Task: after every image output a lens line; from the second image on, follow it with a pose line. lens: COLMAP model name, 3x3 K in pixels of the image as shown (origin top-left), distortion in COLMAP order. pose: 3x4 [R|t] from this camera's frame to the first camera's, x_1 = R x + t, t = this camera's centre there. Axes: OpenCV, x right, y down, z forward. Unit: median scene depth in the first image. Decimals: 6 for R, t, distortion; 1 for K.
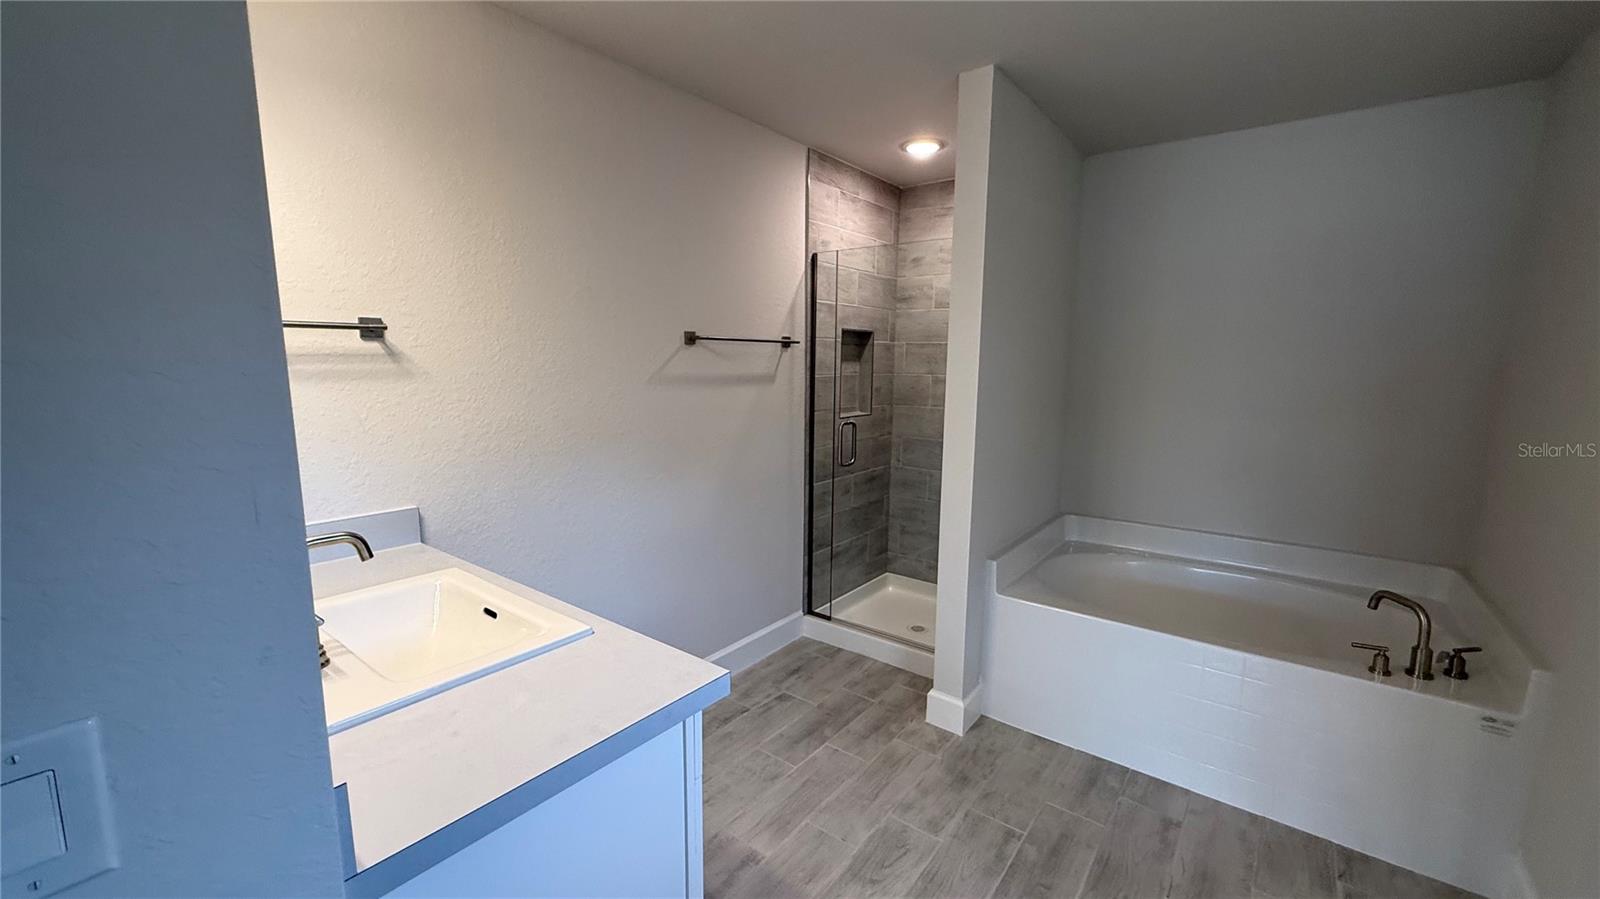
lens RADIAL K [[640.8, 0, 800.0], [0, 640.8, 449.5], [0, 0, 1]] dist [0.000934, 0.000047]
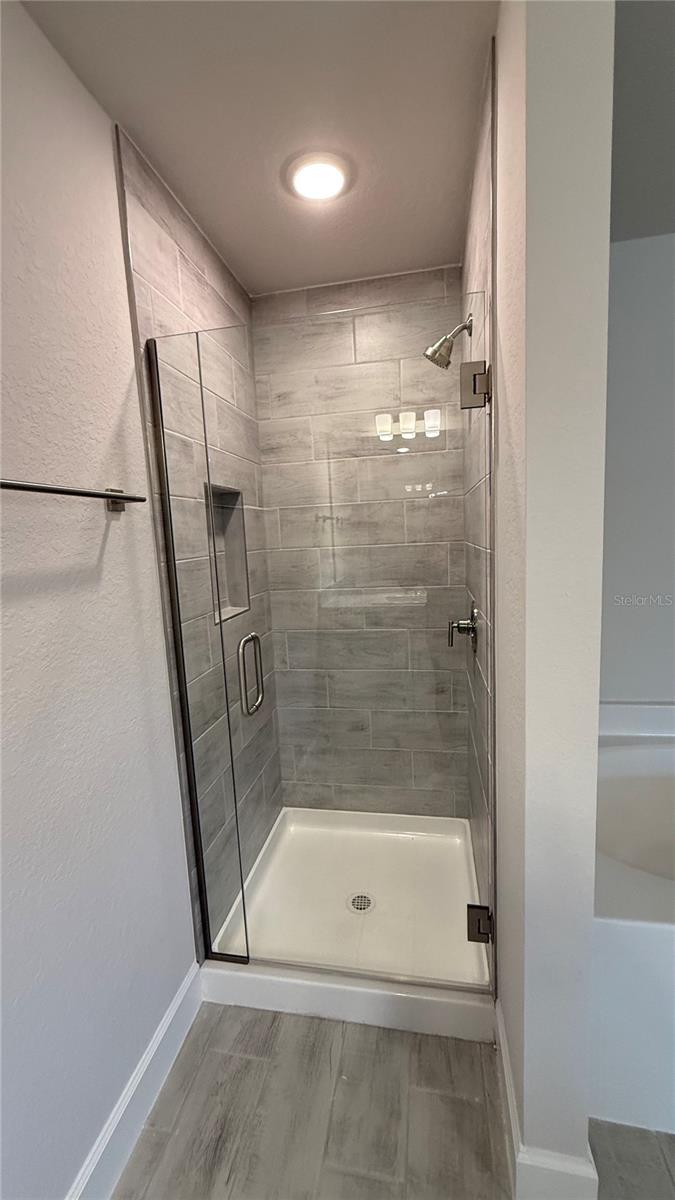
lens RADIAL K [[480.6, 0, 337.5], [0, 480.6, 600.0], [0, 0, 1]] dist [0.000934, 0.000047]
pose [[0.893047, -0.112150, 0.435763, -0.037712], [0.116778, 0.993025, 0.016247, -0.072825], [-0.434545, 0.036379, 0.899915, 0.563509]]
